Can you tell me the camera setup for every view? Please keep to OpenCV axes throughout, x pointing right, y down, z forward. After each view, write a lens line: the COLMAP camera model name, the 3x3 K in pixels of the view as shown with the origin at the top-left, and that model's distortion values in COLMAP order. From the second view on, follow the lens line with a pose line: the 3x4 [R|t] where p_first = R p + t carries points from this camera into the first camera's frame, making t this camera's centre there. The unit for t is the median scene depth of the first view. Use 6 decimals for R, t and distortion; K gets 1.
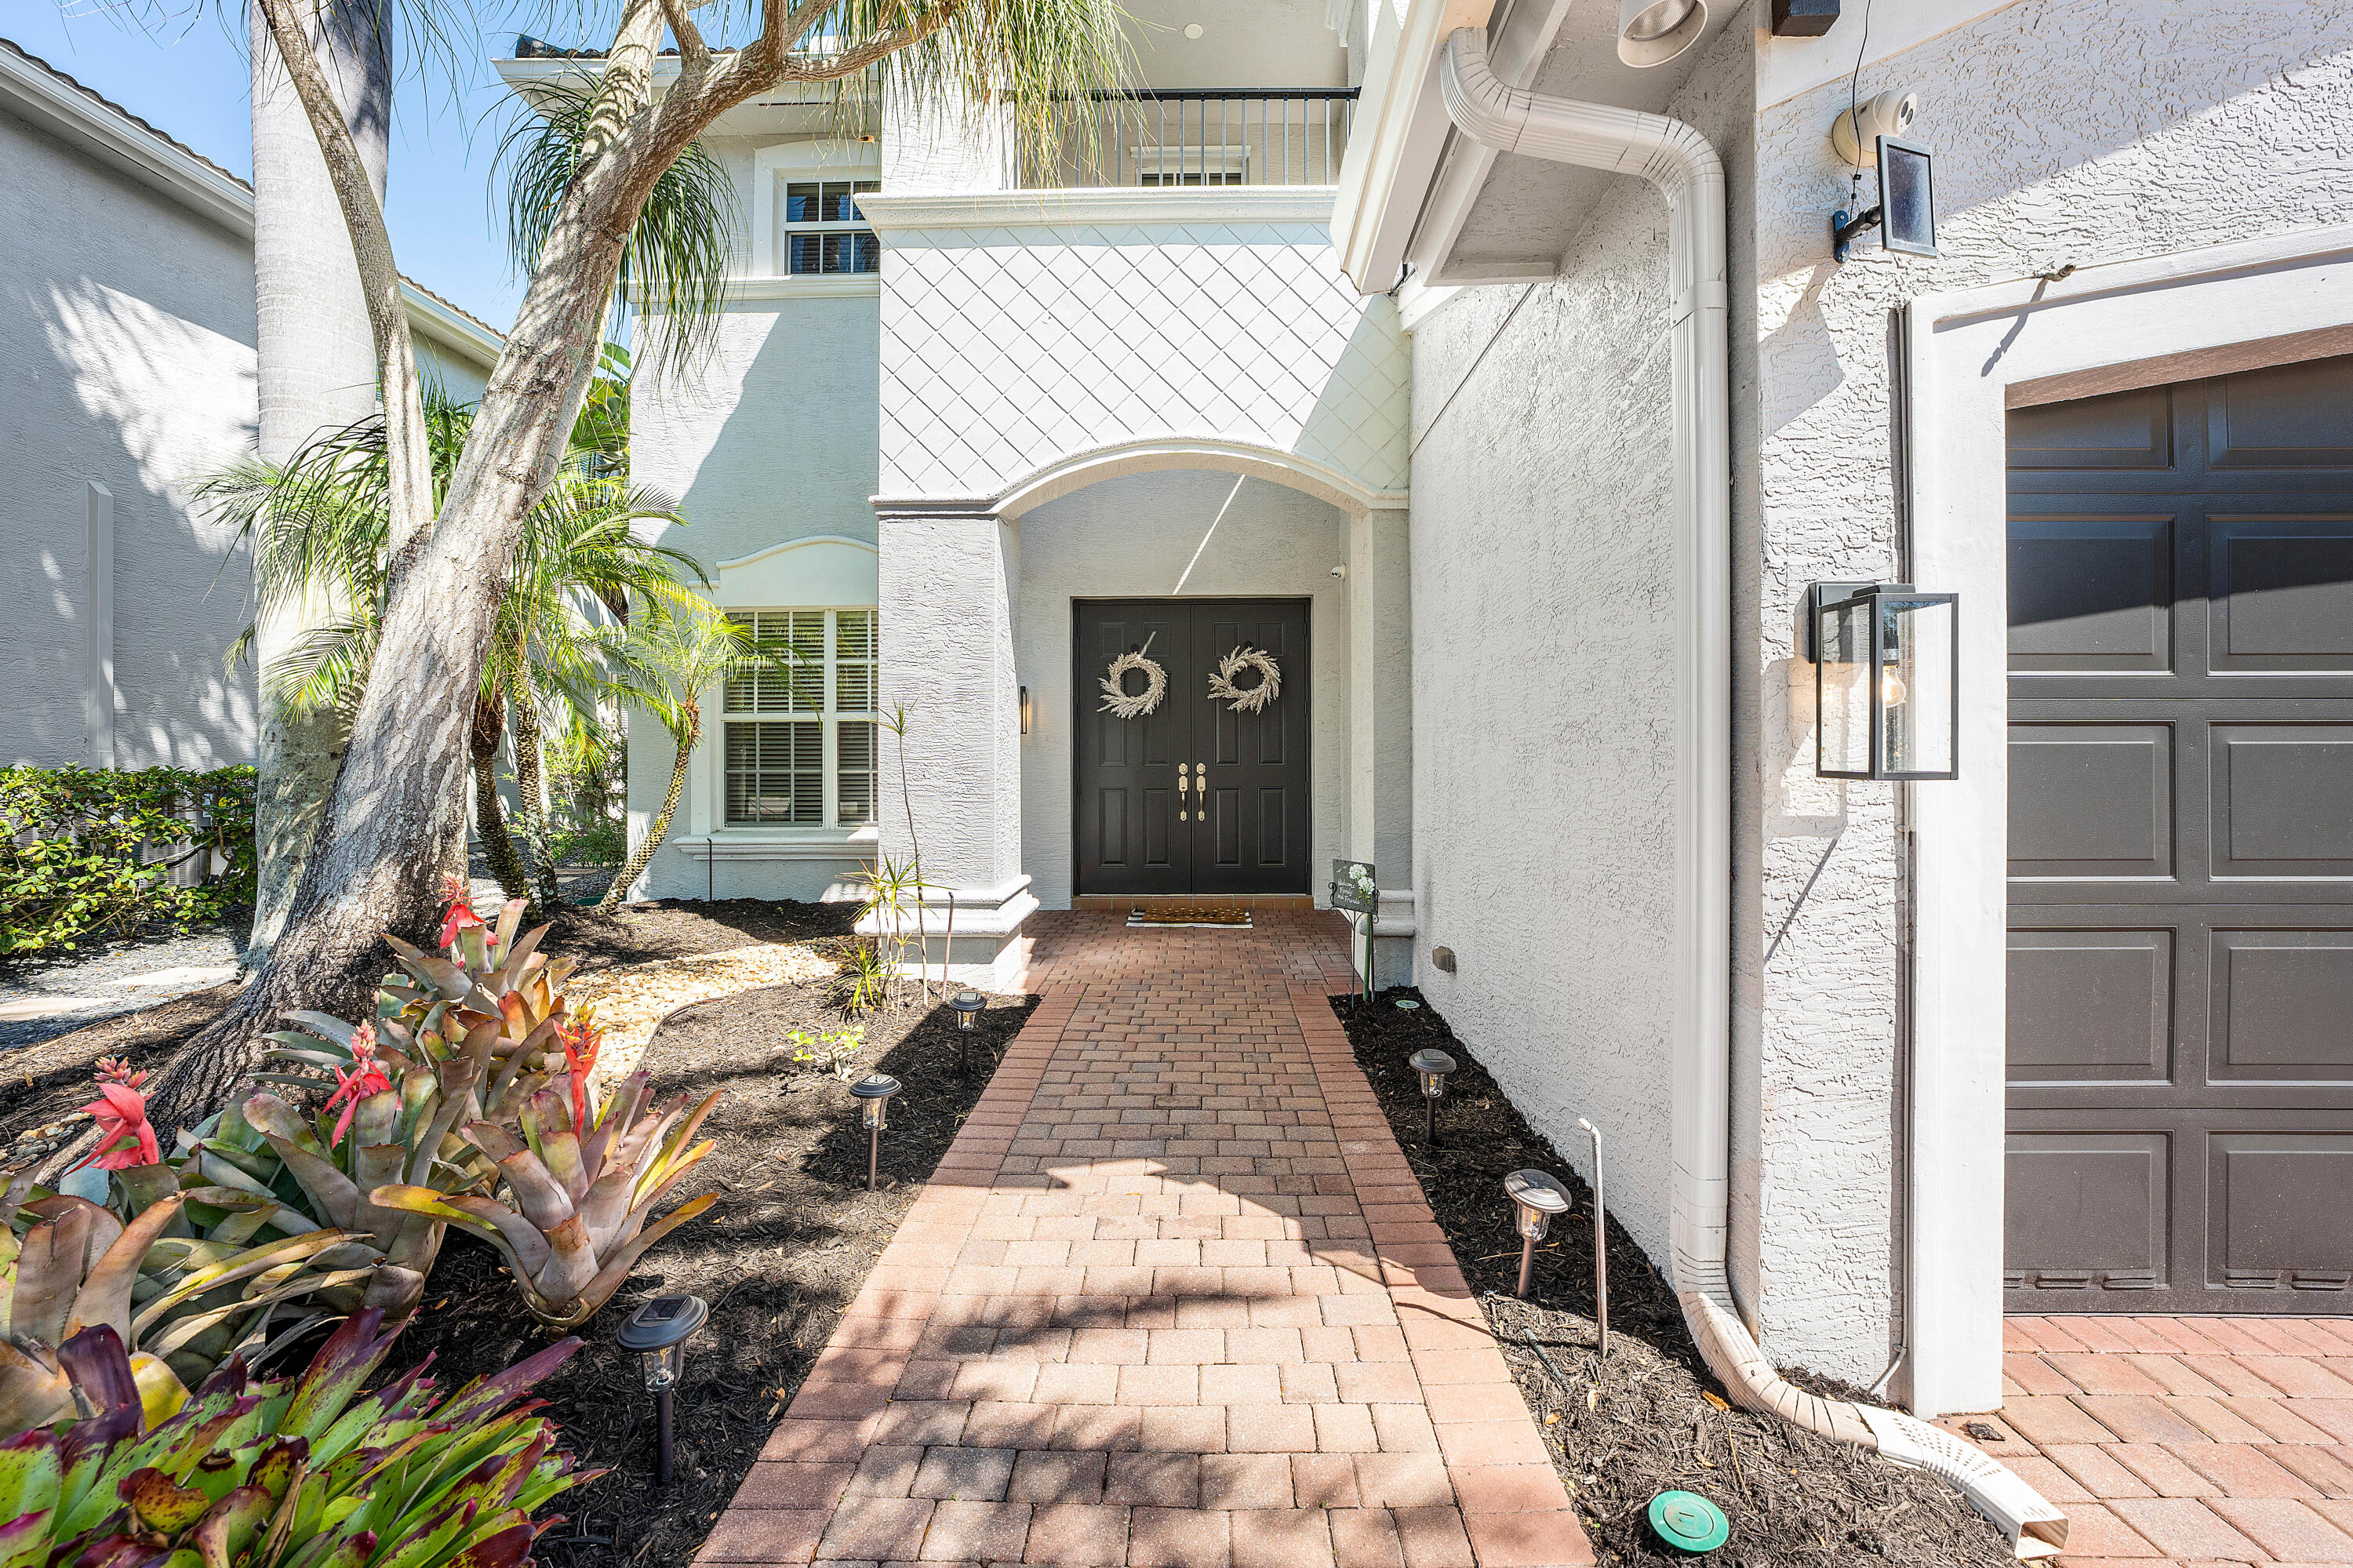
lens RADIAL K [[805.6, 0, 1177.1], [0, 805.6, 747.7], [0, 0, 1]] dist [-0.001690, -0.000151]
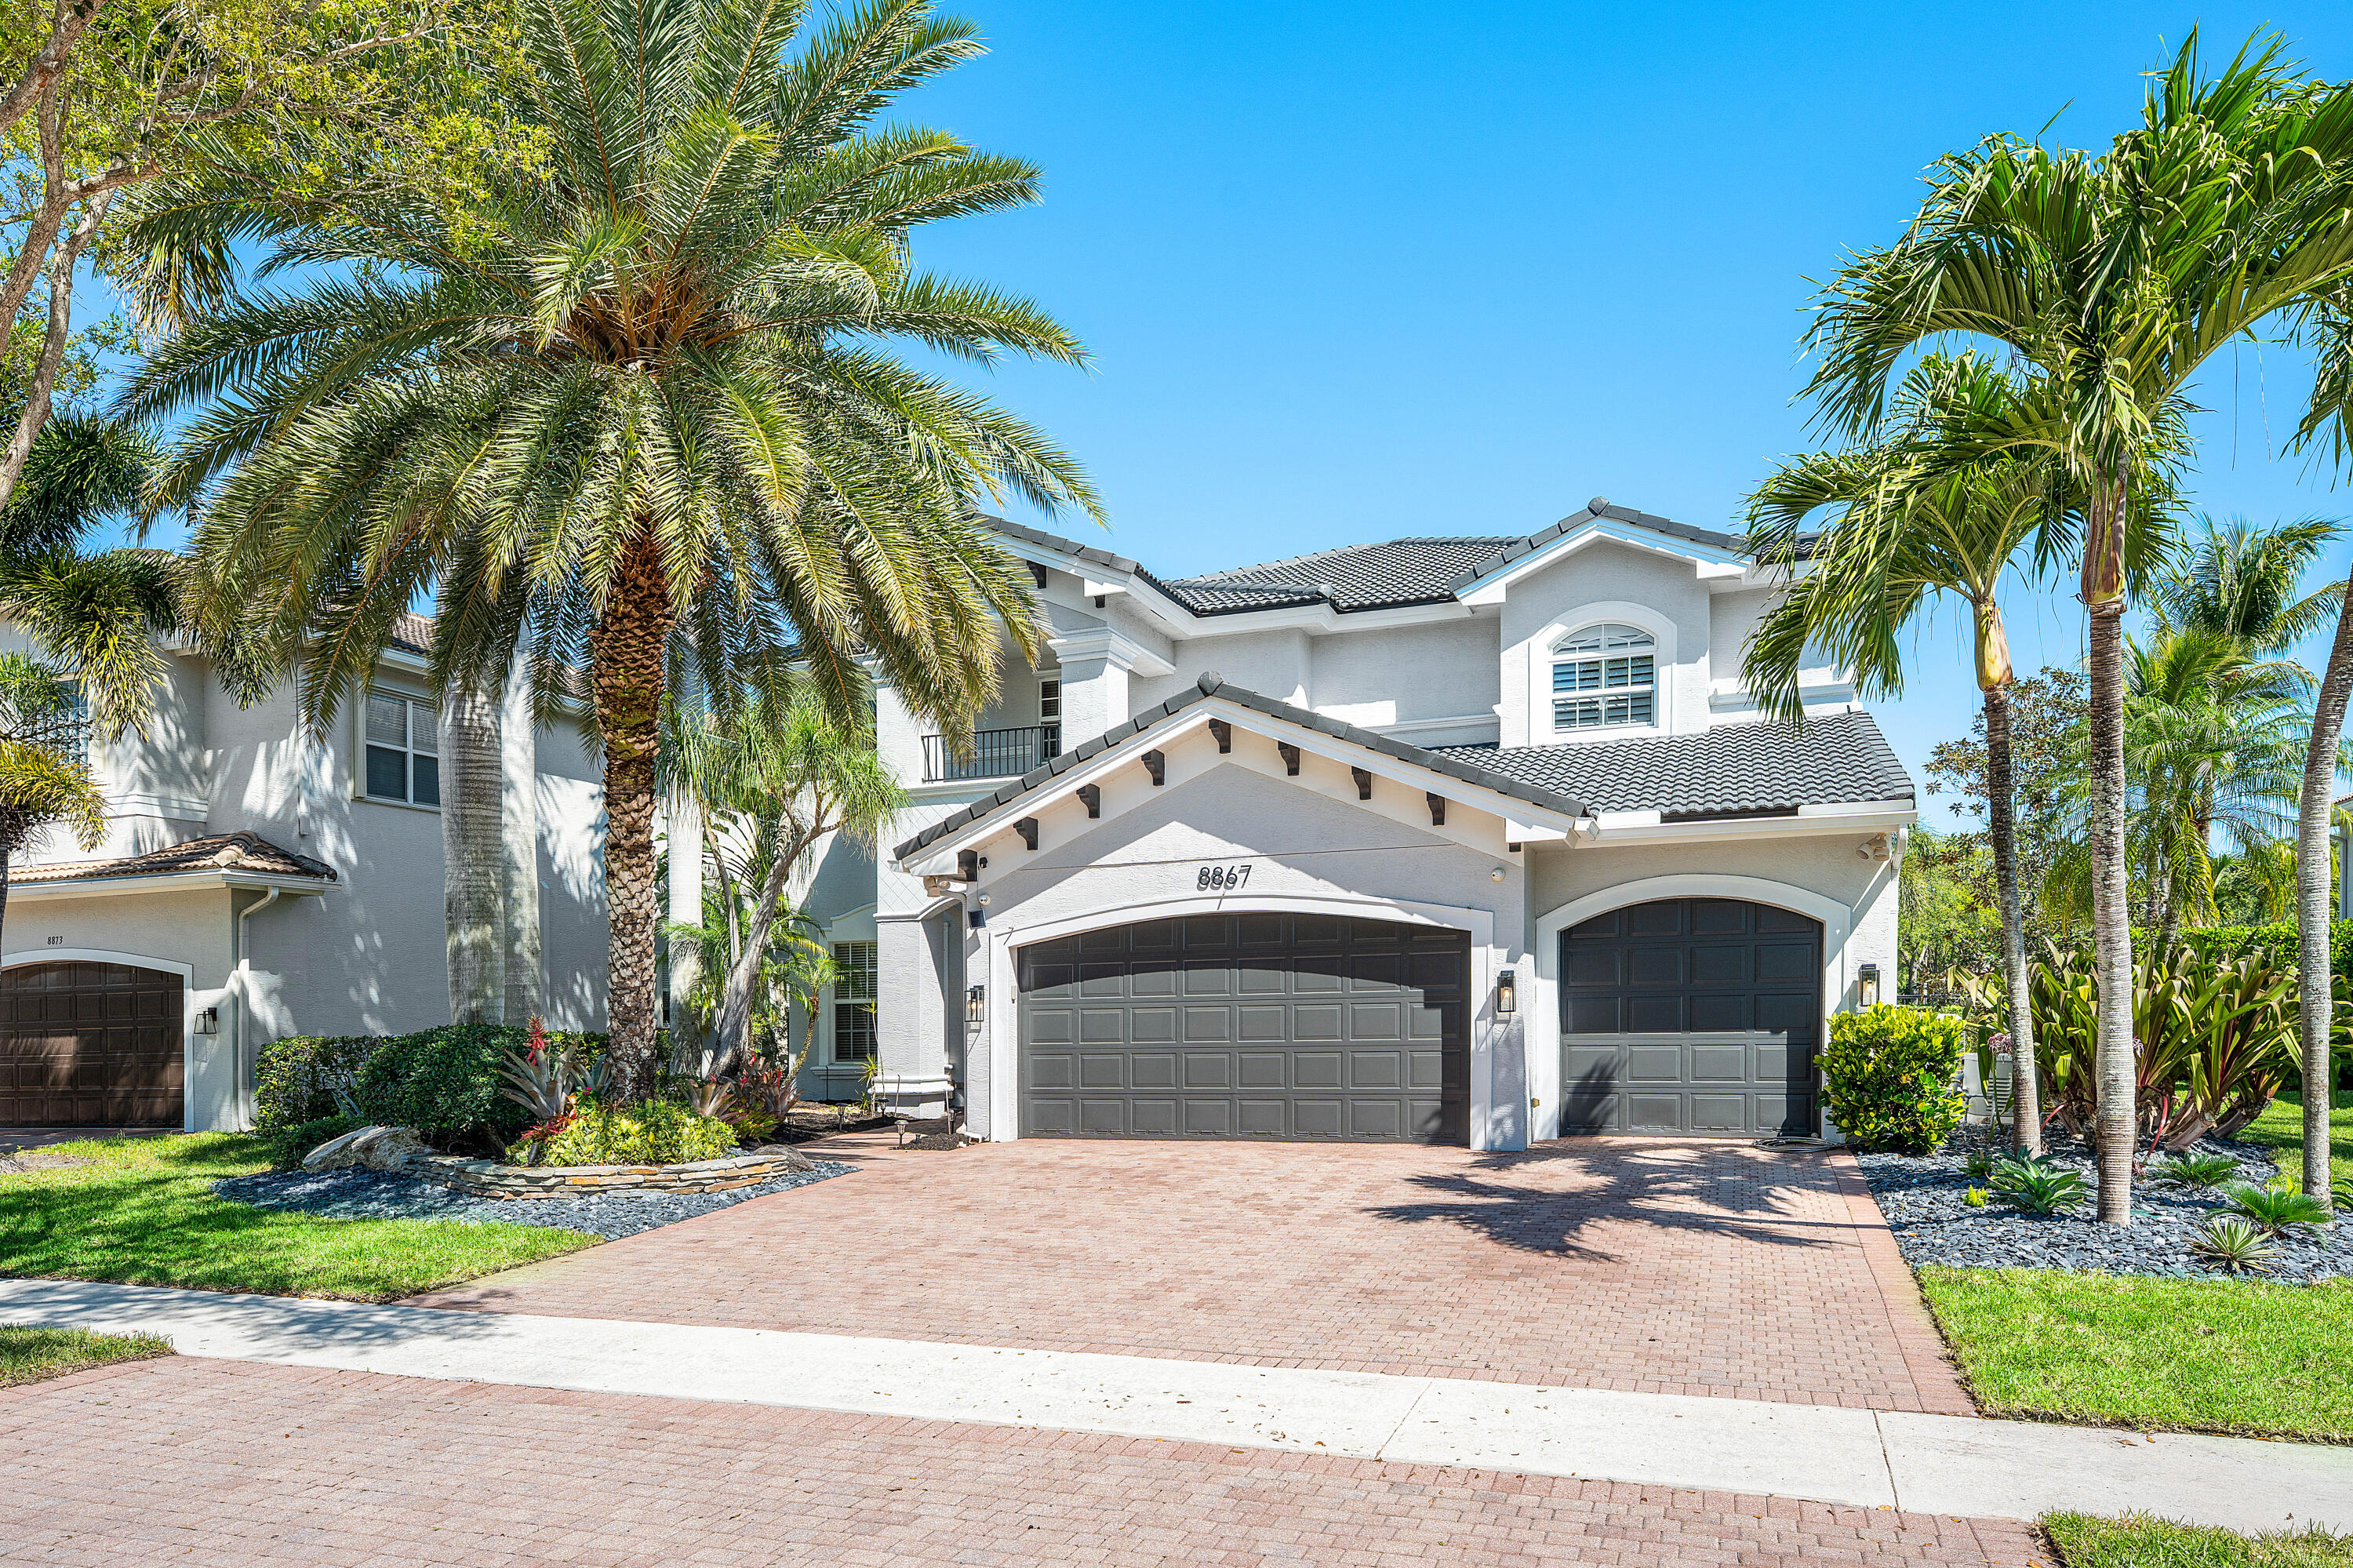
lens RADIAL K [[1645.0, 0, 1176.9], [0, 1645.0, 889.3], [0, 0, 1]] dist [0.033456, 0.002812]
pose [[0.928894, -0.032327, -0.368933, 2.395431], [0.005927, 0.997353, -0.072468, -0.015190], [0.370299, 0.065129, 0.926627, -3.390812]]
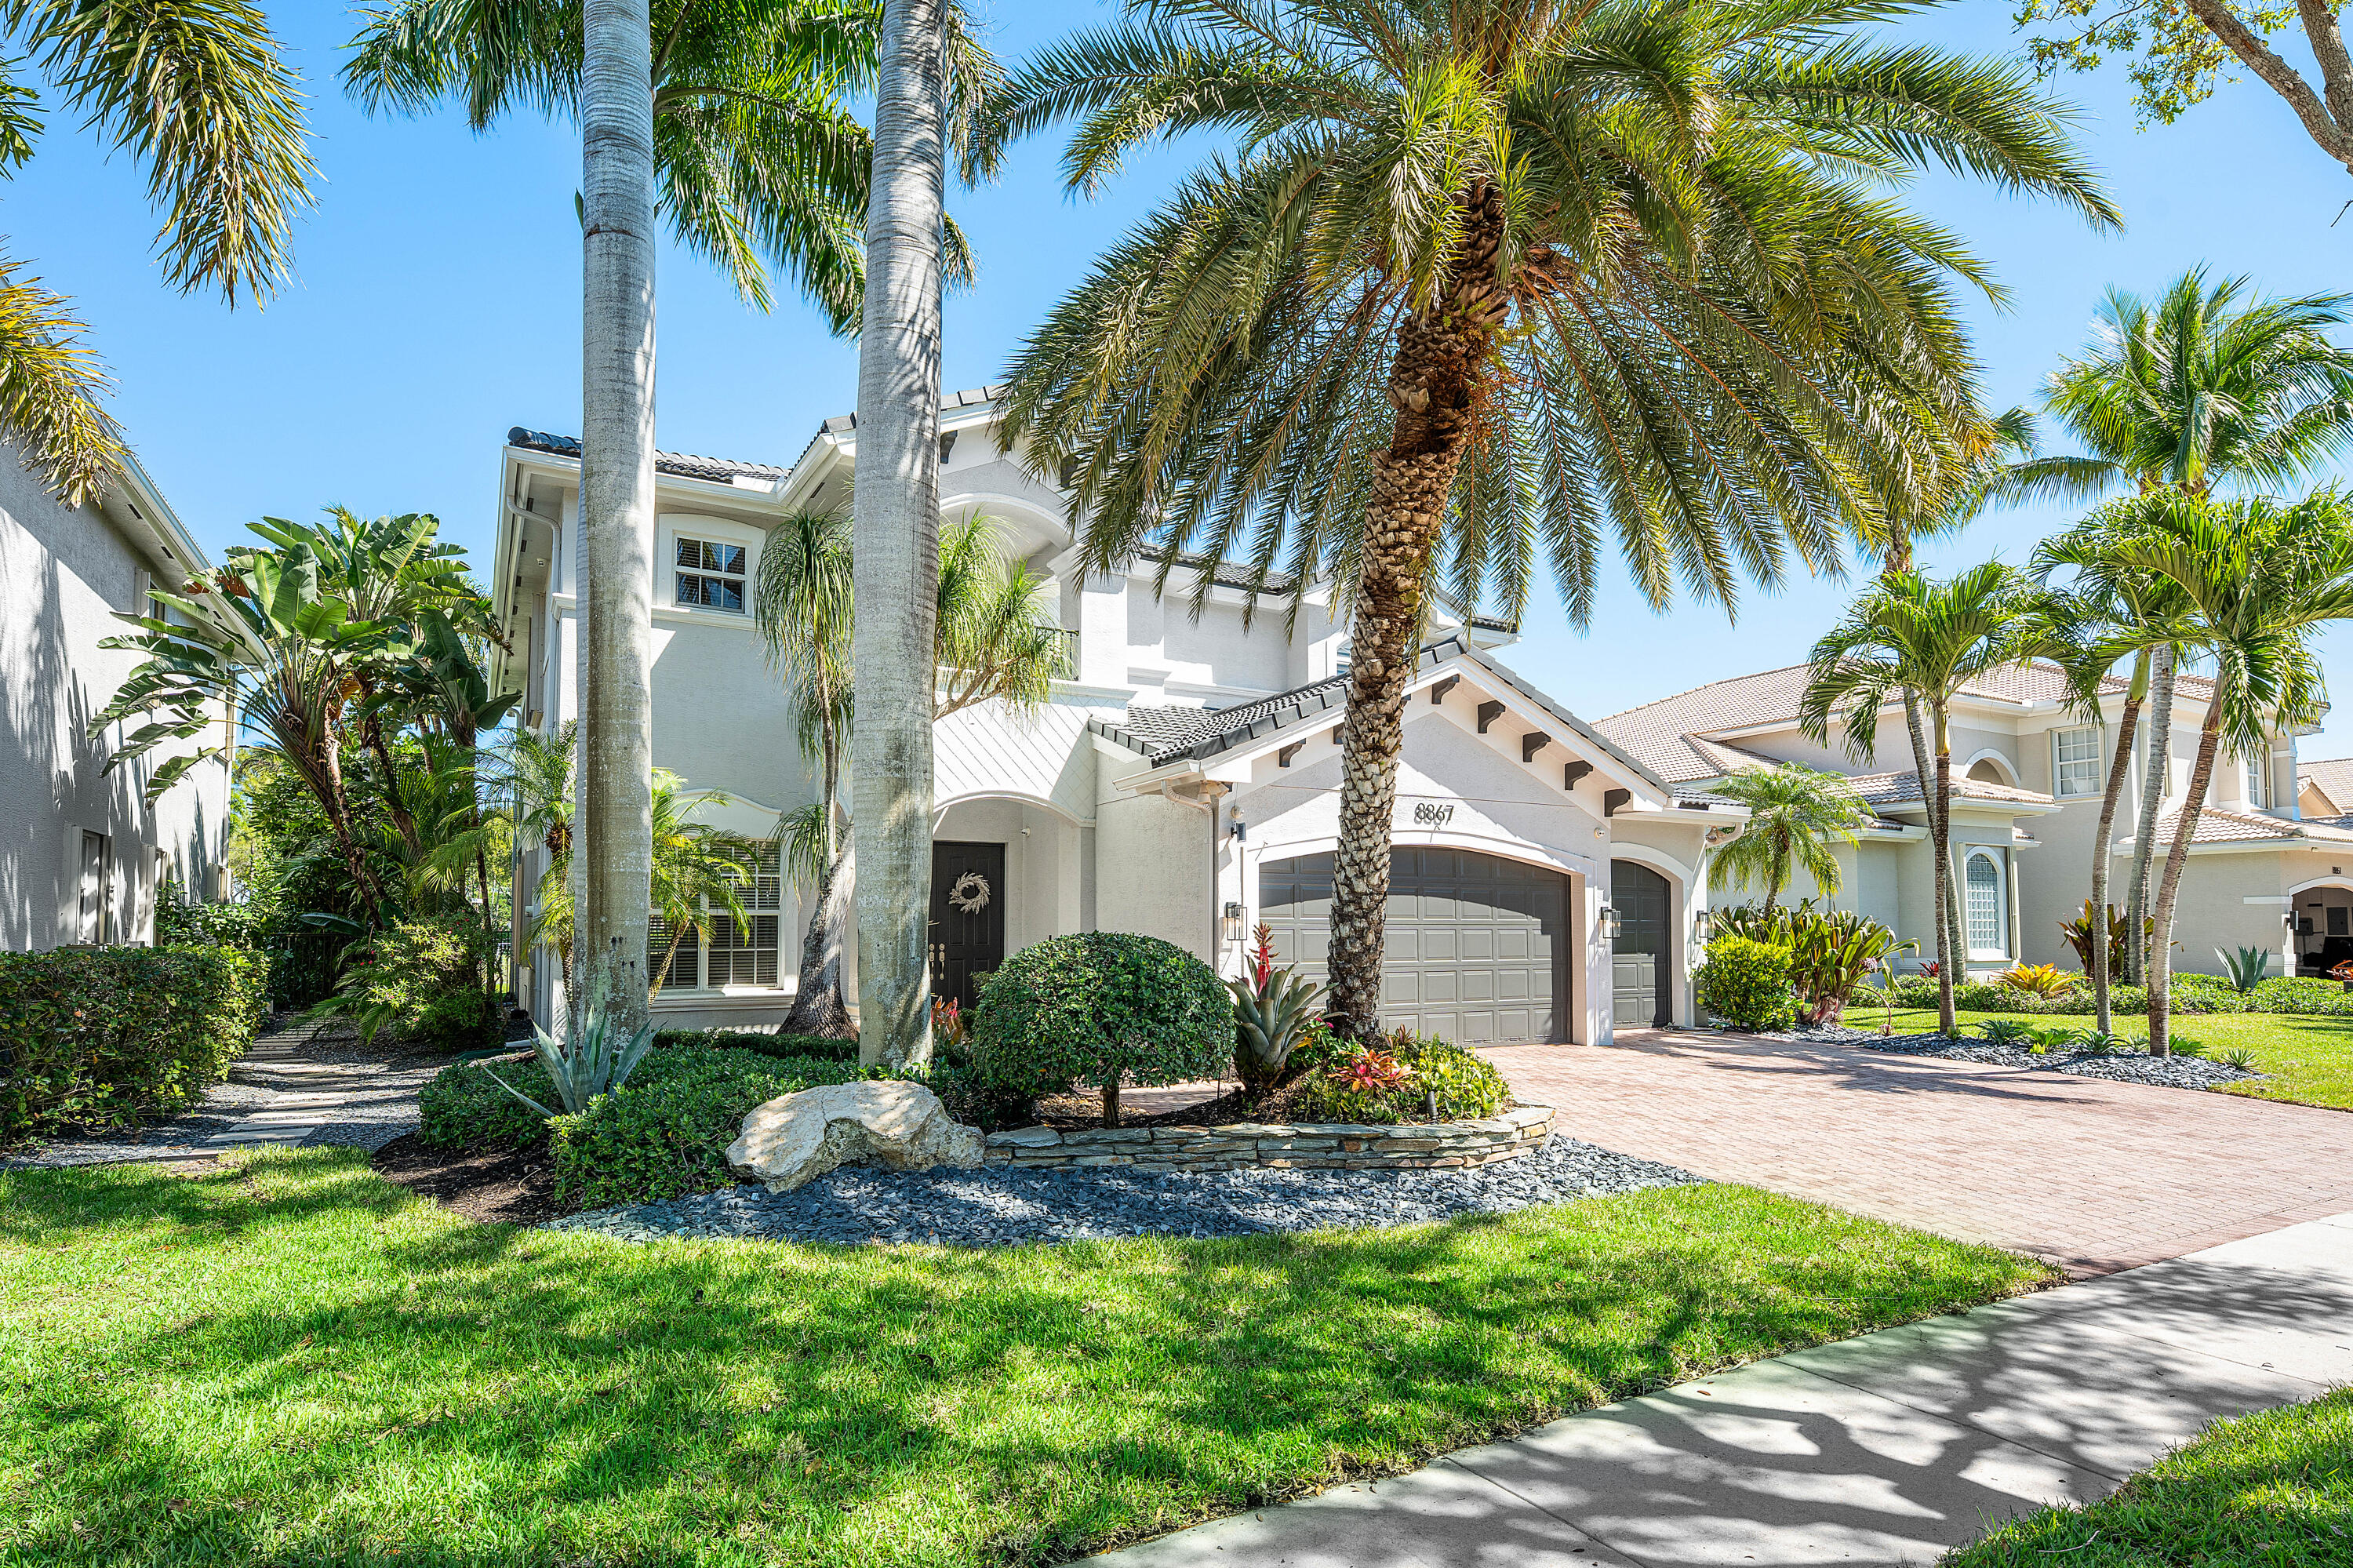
lens RADIAL K [[1335.4, 0, 1176.5], [0, 1335.4, 784.0], [0, 0, 1]] dist [0.016274, 0.000952]
pose [[0.837785, 0.071665, 0.541277, -1.582860], [-0.007794, 0.992817, -0.119386, 0.026018], [-0.545945, 0.095801, 0.832326, -2.286739]]
